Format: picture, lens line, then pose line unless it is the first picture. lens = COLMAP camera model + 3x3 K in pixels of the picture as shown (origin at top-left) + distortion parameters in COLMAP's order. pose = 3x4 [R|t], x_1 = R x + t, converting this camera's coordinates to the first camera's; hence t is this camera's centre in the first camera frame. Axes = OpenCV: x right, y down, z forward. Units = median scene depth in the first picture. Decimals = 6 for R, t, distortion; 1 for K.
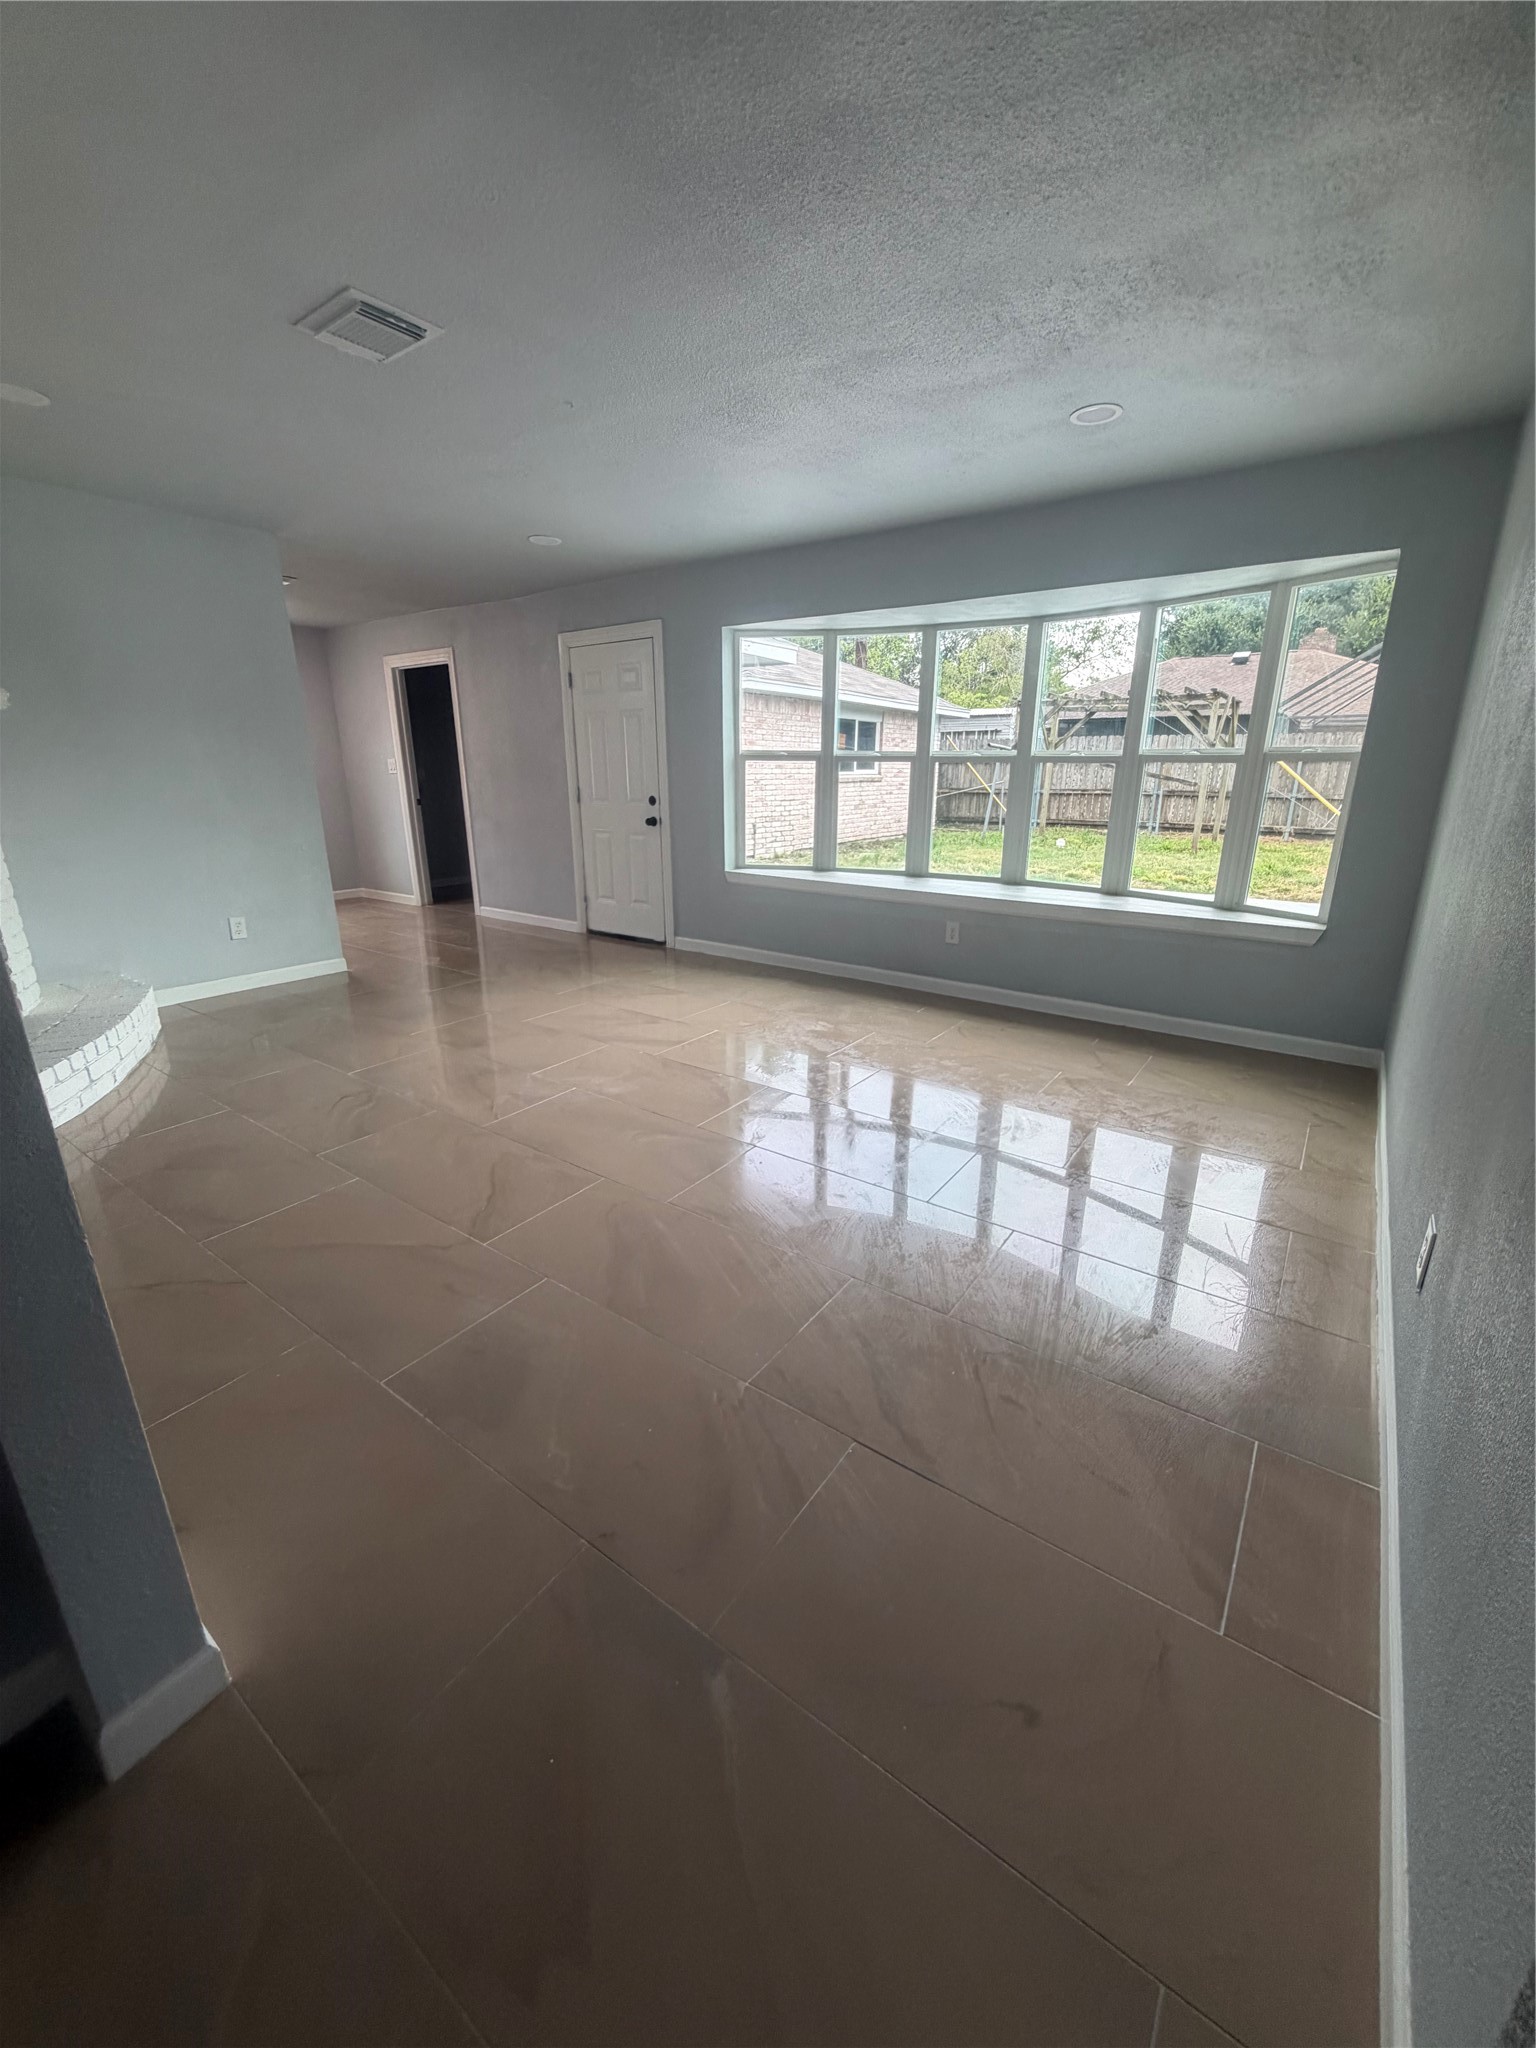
lens RADIAL K [[813.6, 0, 761.6], [0, 813.6, 1014.8], [0, 0, 1]] dist [-0.000961, 0.000129]
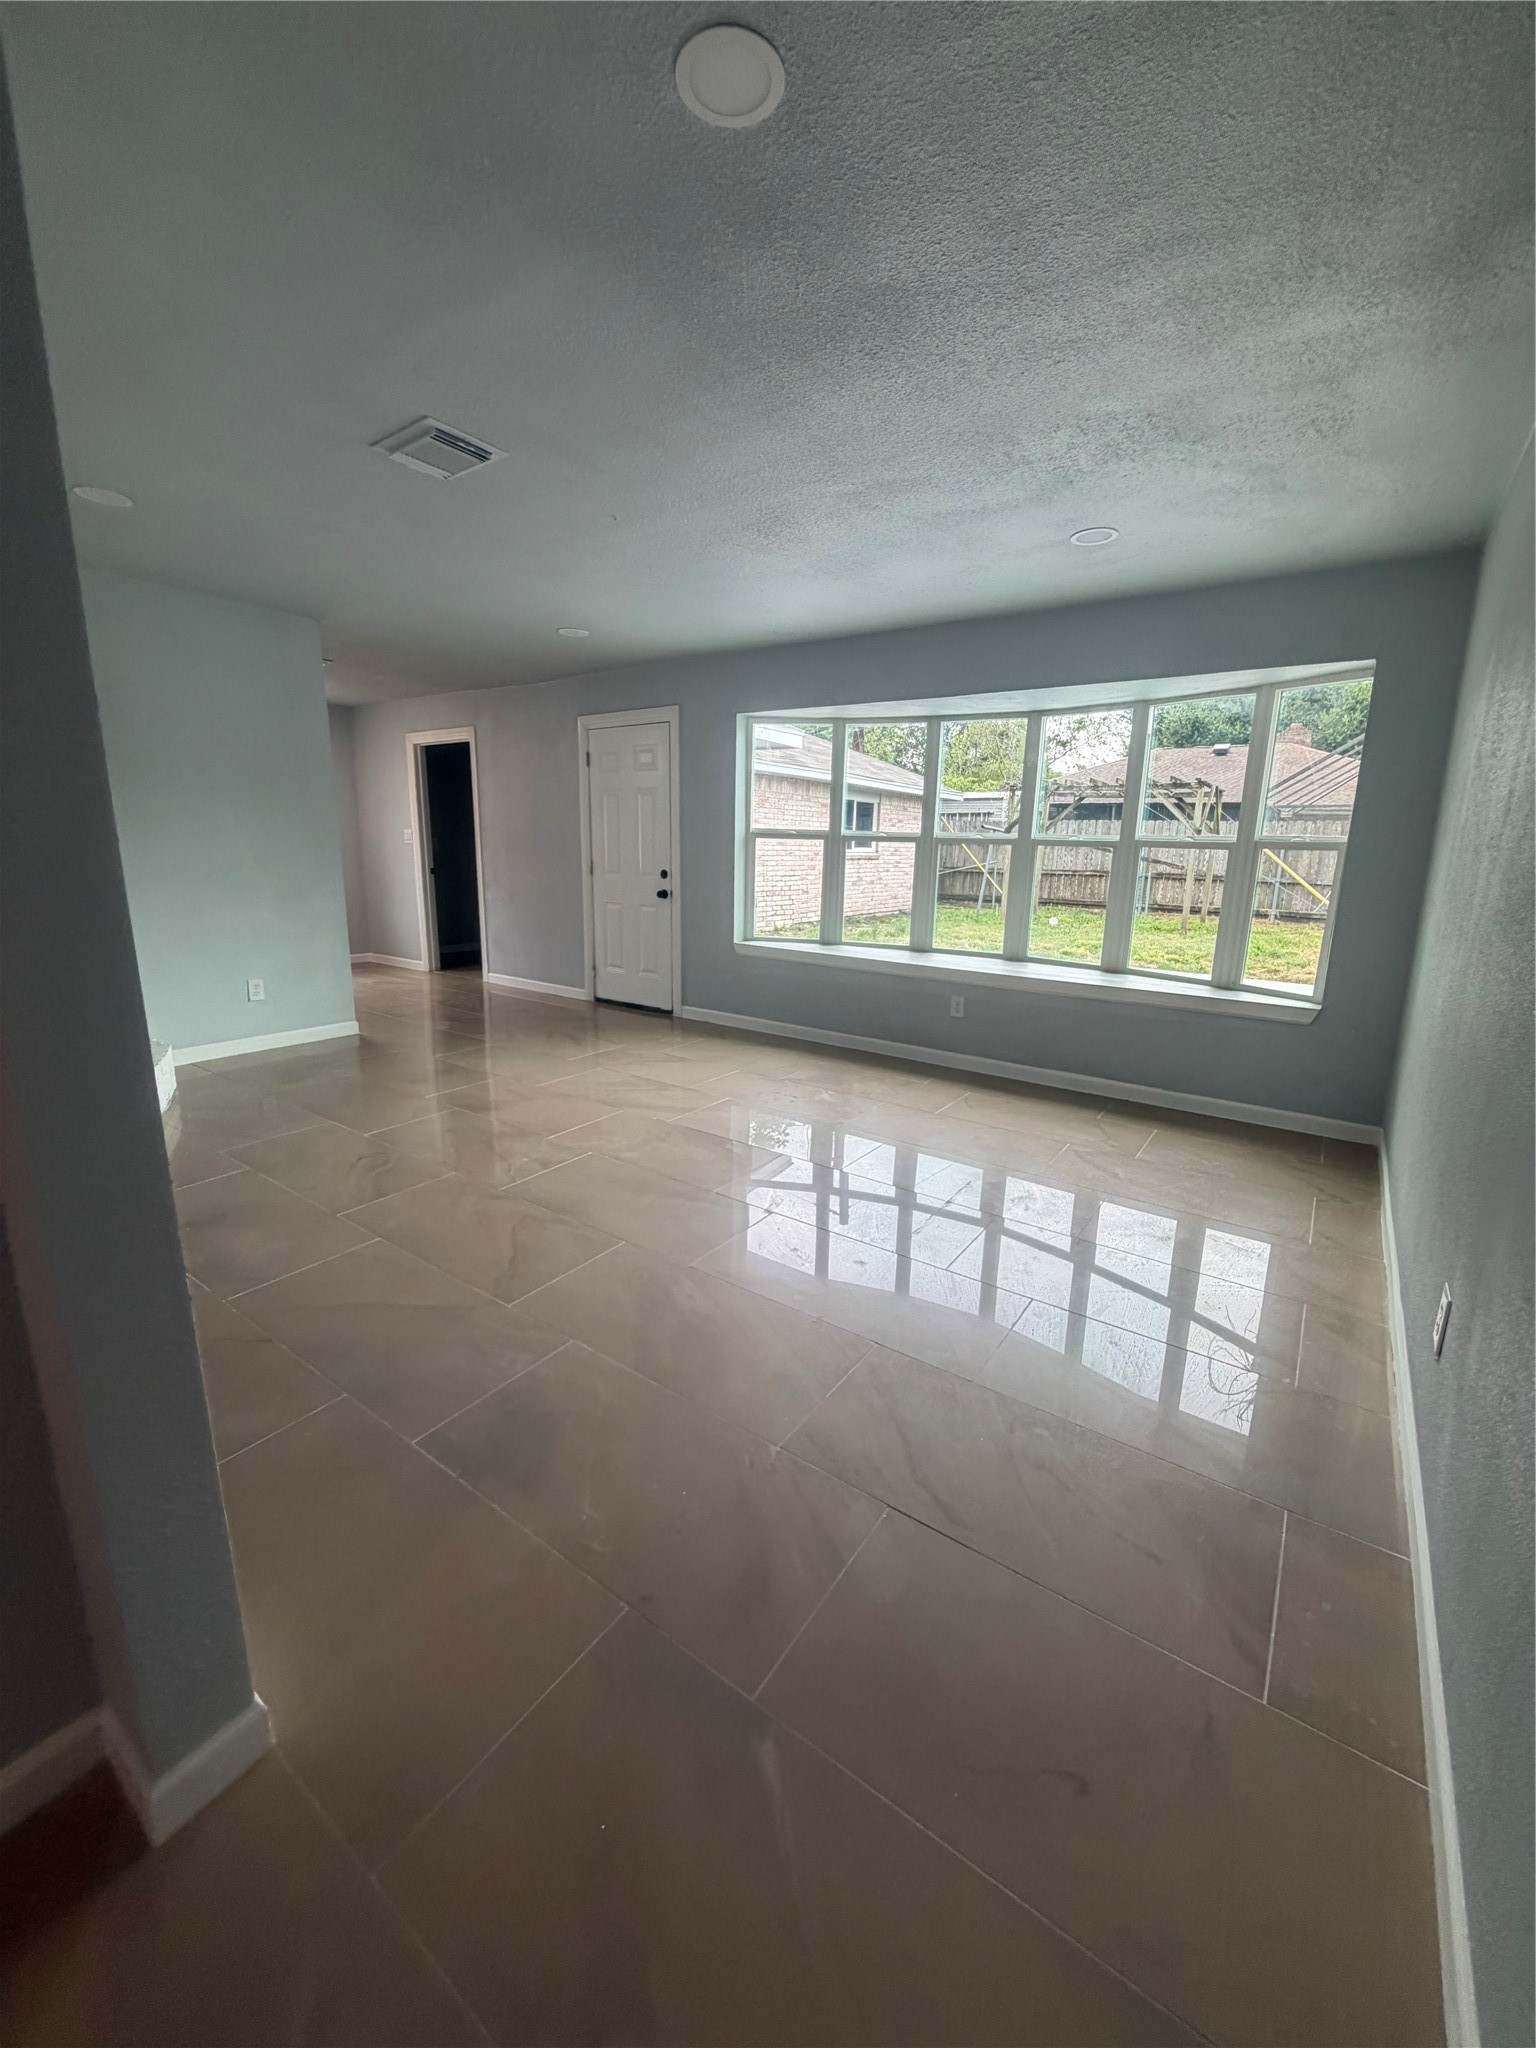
lens RADIAL K [[813.6, 0, 761.7], [0, 813.6, 1015.2], [0, 0, 1]] dist [-0.000961, 0.000129]
pose [[0.999811, 0.017033, 0.009416, -0.015409], [-0.016154, 0.996111, -0.086615, 0.002247], [-0.010855, 0.086446, 0.996197, -0.012956]]
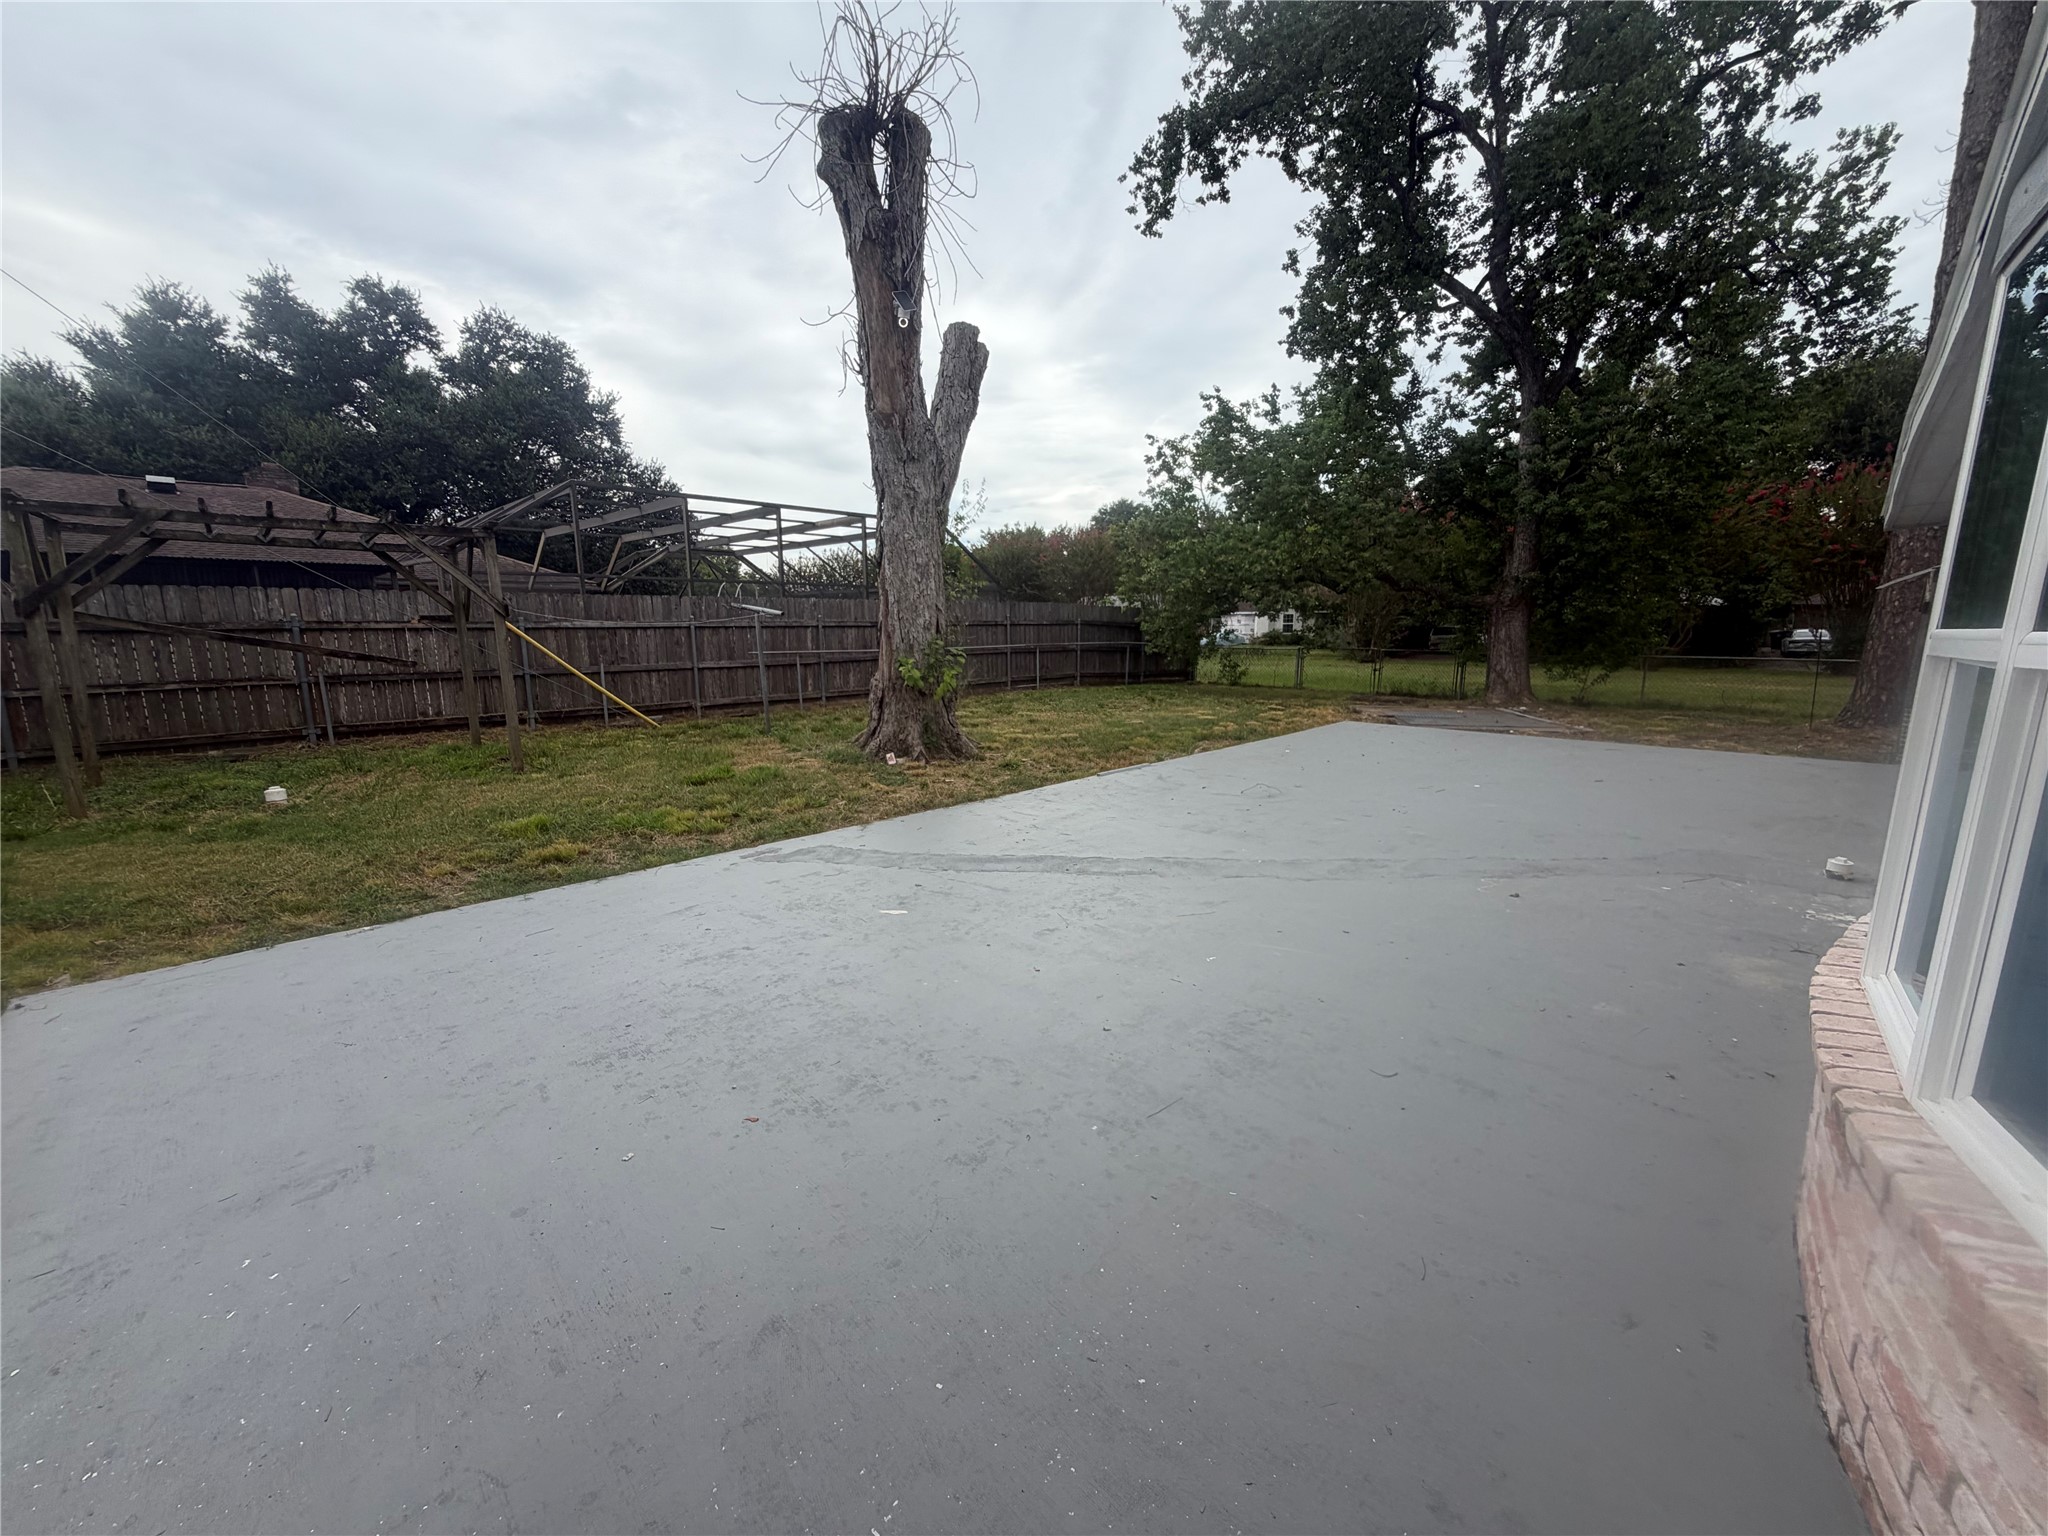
lens RADIAL K [[813.6, 0, 1018.6], [0, 813.6, 768.3], [0, 0, 1]] dist [-0.000961, 0.000129]
pose [[0.160815, -0.175583, 0.971241, -0.073960], [0.295669, 0.947427, 0.122322, -0.317162], [-0.941657, 0.267494, 0.204275, 0.975718]]
